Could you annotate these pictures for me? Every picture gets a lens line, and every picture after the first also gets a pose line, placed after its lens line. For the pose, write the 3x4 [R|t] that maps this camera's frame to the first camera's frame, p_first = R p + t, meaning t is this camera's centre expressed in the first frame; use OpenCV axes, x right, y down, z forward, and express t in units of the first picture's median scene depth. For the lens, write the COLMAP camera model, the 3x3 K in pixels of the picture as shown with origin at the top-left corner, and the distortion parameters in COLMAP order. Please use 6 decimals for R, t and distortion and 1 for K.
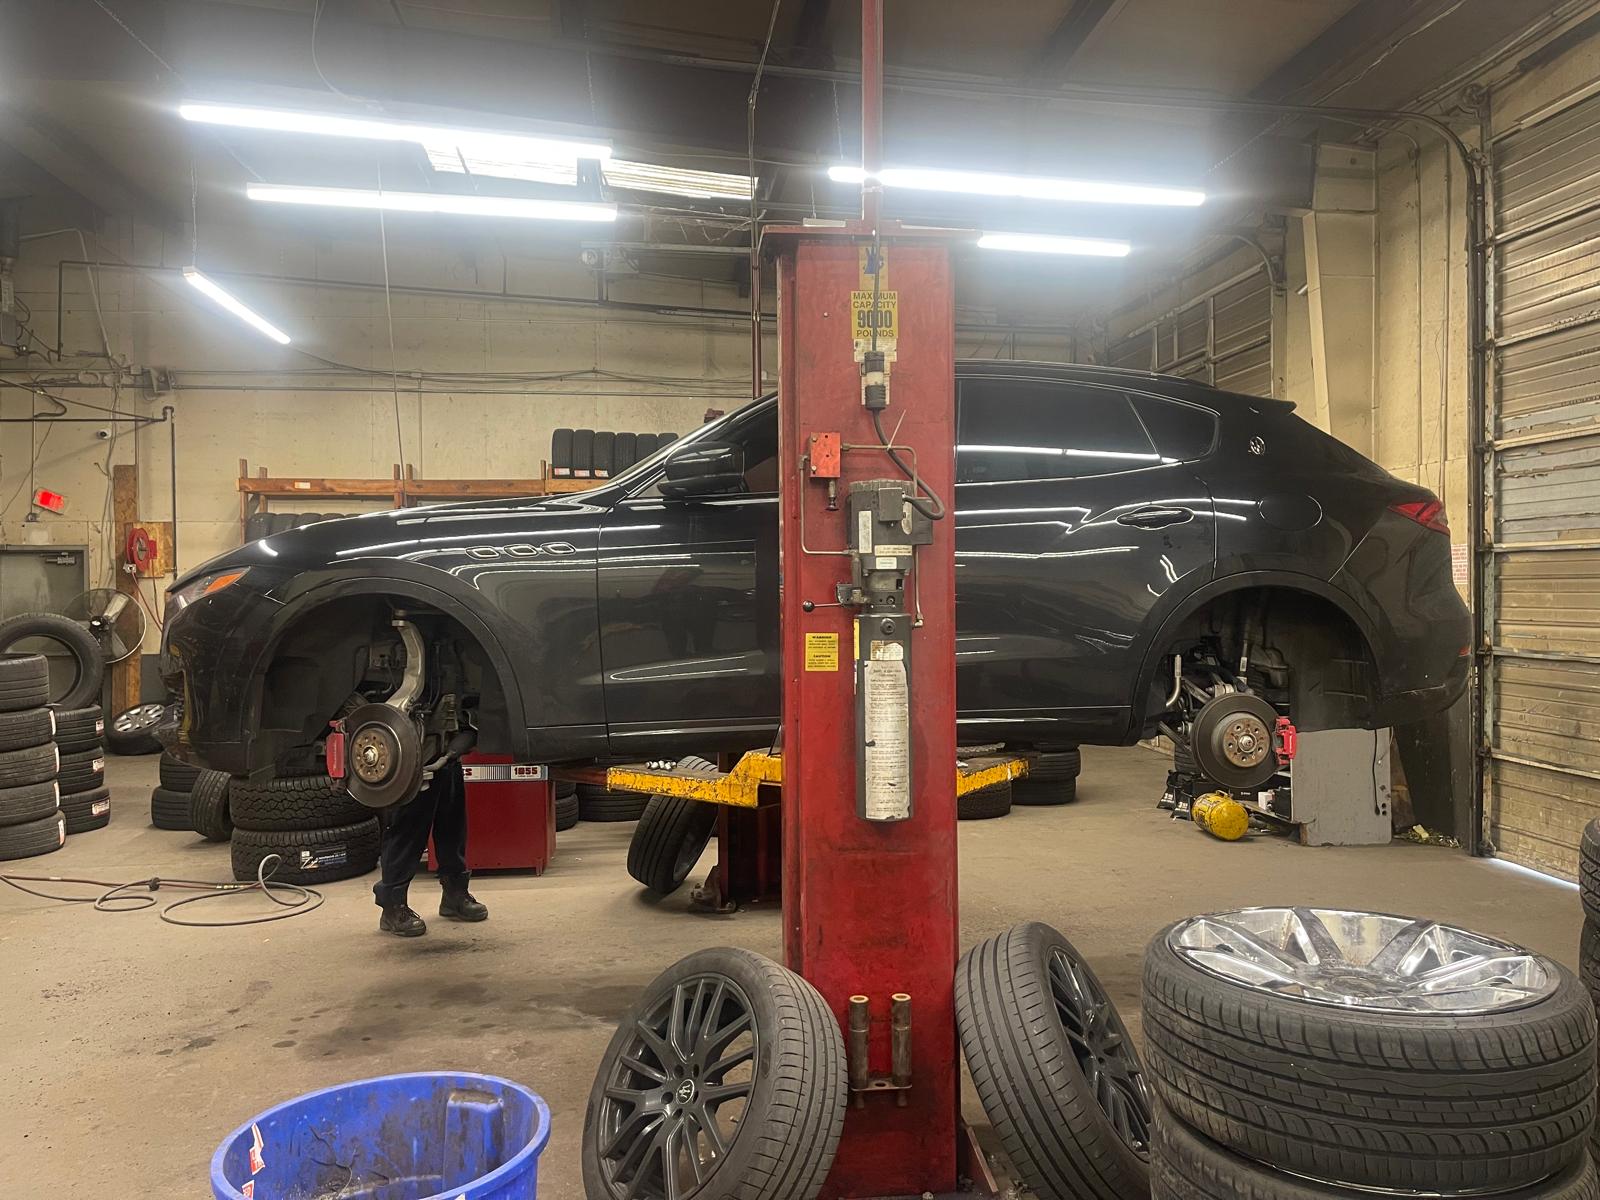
lens RADIAL K [[1182.1, 0, 818.0], [0, 1182.1, 590.4], [0, 0, 1]] dist [0.143937, -0.184363]
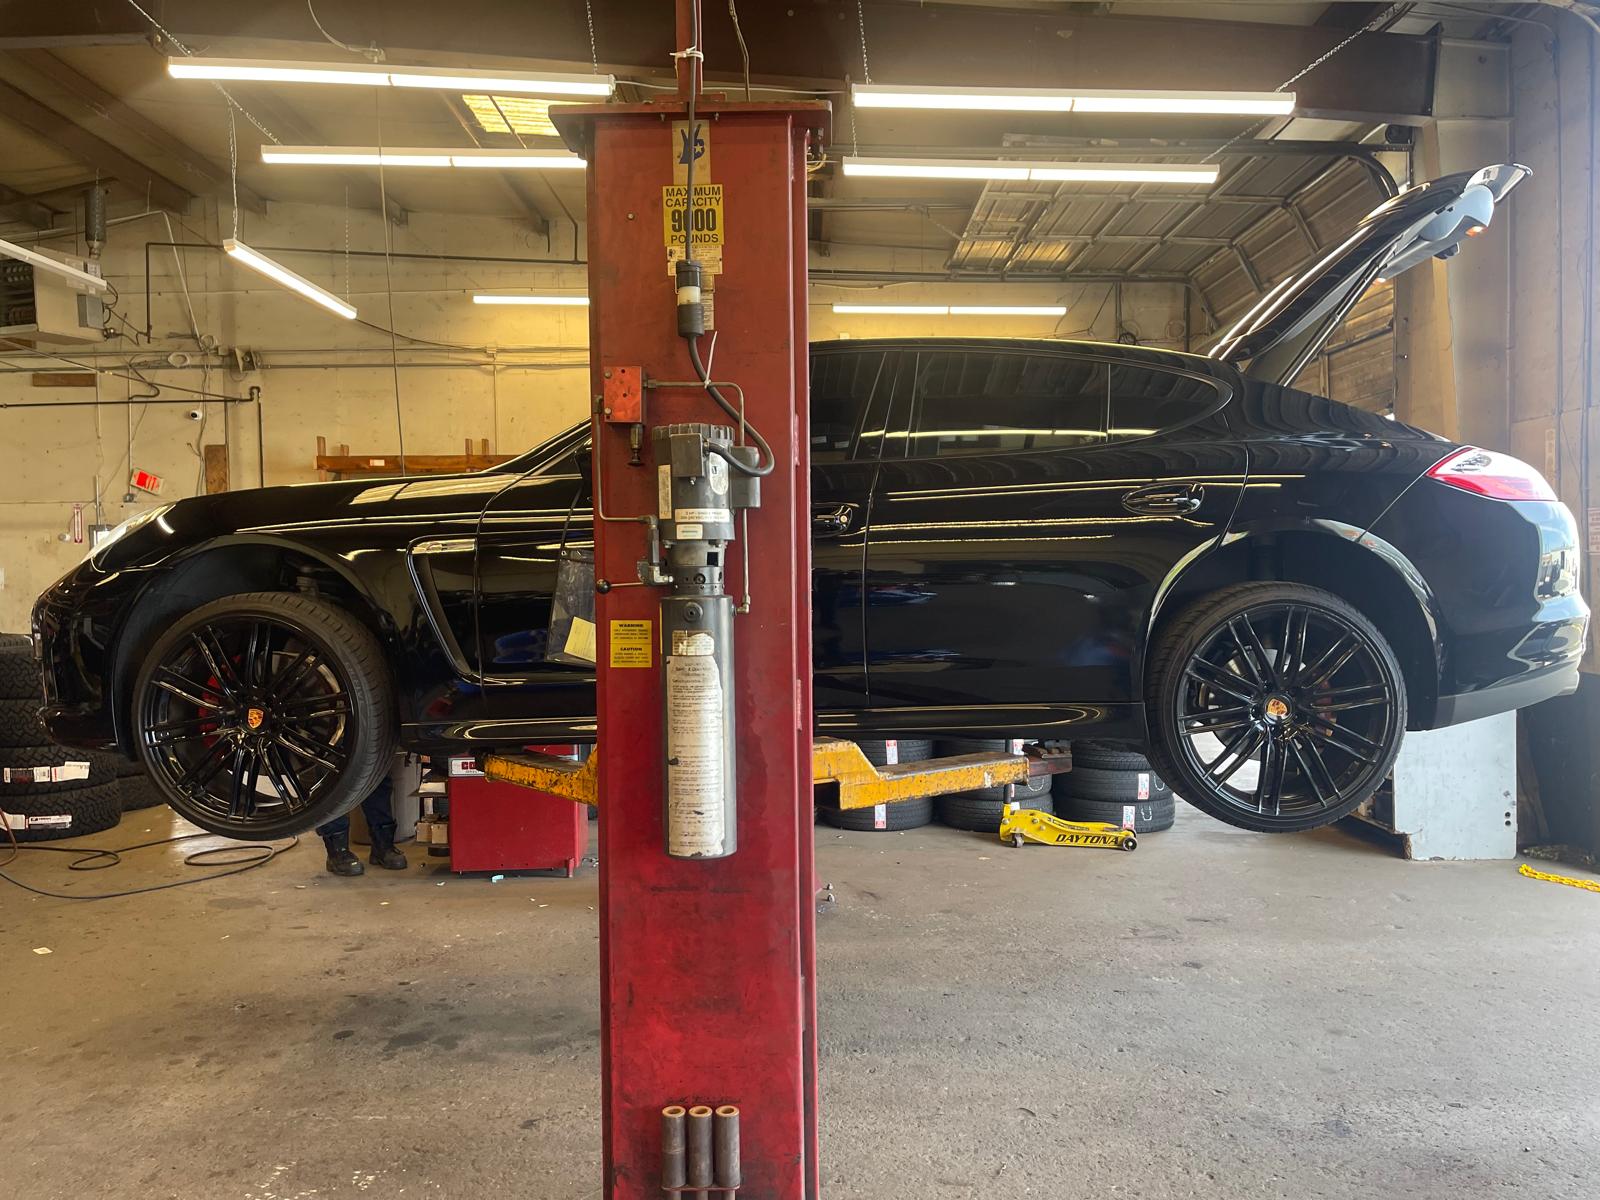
lens RADIAL K [[1206.0, 0, 800.0], [0, 1206.0, 600.0], [0, 0, 1]] dist [0.101613, -0.129967]
pose [[0.991364, -0.001423, -0.131134, 0.085854], [0.005108, 0.999601, 0.027774, 0.000170], [0.131042, -0.028204, 0.990976, 0.079820]]
